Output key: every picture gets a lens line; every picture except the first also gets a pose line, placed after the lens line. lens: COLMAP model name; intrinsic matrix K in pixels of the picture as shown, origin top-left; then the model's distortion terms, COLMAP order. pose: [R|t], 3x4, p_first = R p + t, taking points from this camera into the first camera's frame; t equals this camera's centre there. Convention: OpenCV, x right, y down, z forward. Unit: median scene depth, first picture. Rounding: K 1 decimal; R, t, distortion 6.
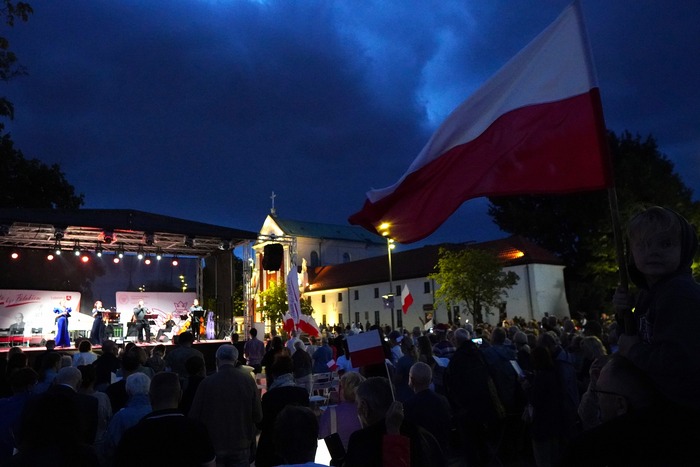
lens RADIAL K [[480.8, 0, 350.0], [0, 480.8, 233.5], [0, 0, 1]] dist [-0.061252, 0.000209]
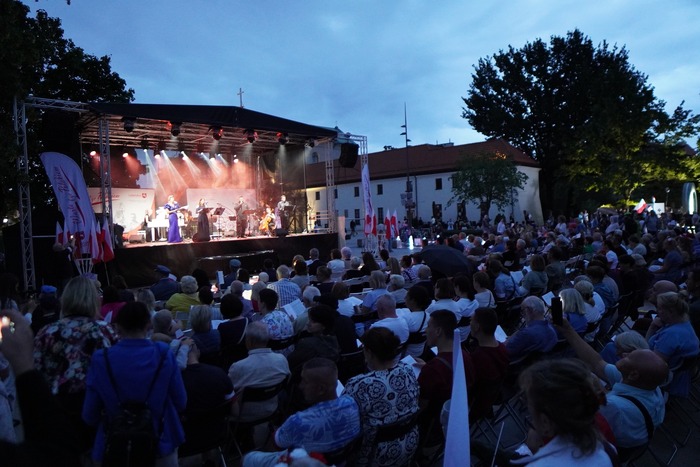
lens RADIAL K [[480.8, 0, 350.0], [0, 480.8, 233.5], [0, 0, 1]] dist [-0.061252, 0.000209]
pose [[0.990281, -0.009922, 0.138725, -0.124702], [-0.018869, 0.978645, 0.204690, -0.000031], [-0.137794, -0.205318, 0.968947, -0.026239]]
